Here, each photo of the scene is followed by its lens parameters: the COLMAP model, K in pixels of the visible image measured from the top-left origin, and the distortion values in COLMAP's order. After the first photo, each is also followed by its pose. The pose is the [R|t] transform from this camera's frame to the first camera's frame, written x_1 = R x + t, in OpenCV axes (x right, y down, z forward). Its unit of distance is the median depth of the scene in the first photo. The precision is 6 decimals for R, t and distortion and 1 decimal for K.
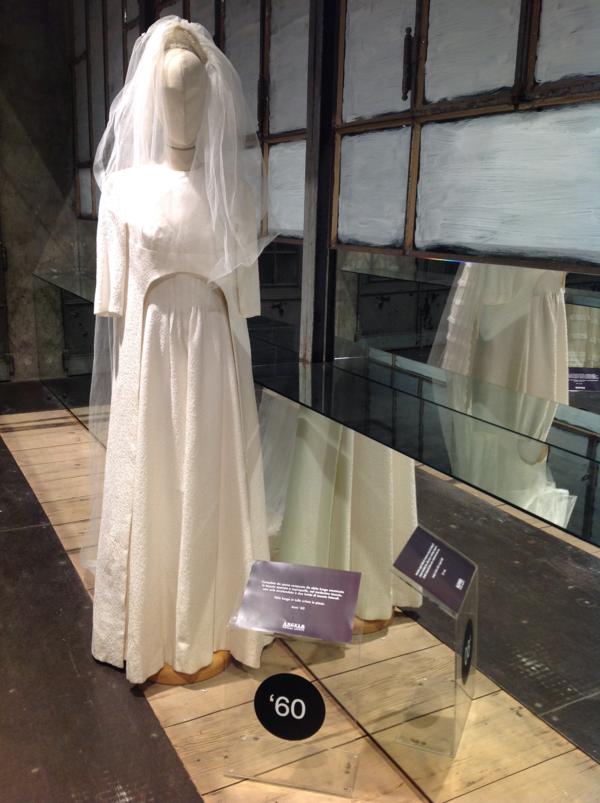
lens RADIAL K [[758.3, 0, 272.7], [0, 758.3, 403.2], [0, 0, 1]] dist [0.071085, 0.002607]
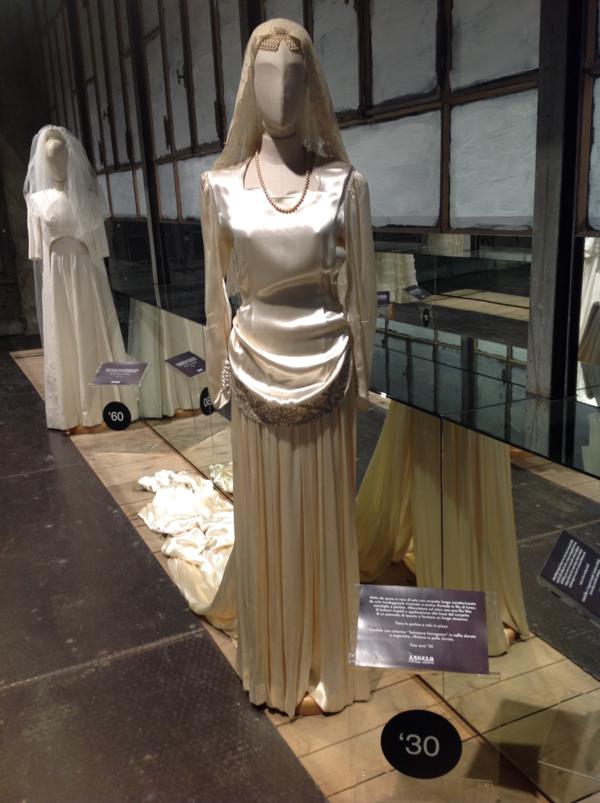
lens RADIAL K [[746.7, 0, 290.1], [0, 746.7, 406.2], [0, 0, 1]] dist [0.182508, -0.425686]
pose [[0.996681, -0.066252, -0.047296, 0.585219], [0.066925, 0.997676, 0.012777, 0.324732], [0.046340, -0.015900, 0.998799, -1.144180]]
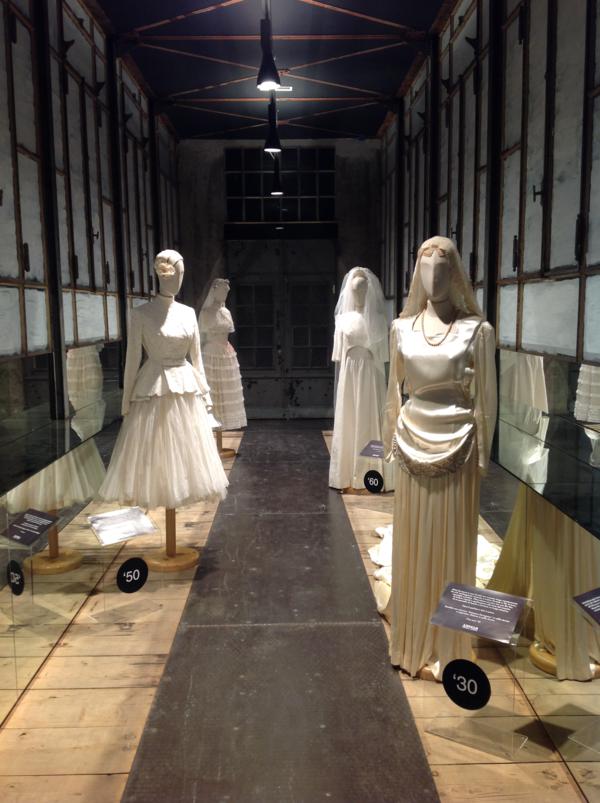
lens RADIAL K [[746.7, 0, 290.1], [0, 746.7, 406.2], [0, 0, 1]] dist [0.182508, -0.425686]
pose [[0.889338, 0.015023, -0.457004, 0.961696], [-0.076428, 0.990284, -0.116178, 0.412046], [0.450819, 0.138249, 0.881845, -1.631602]]
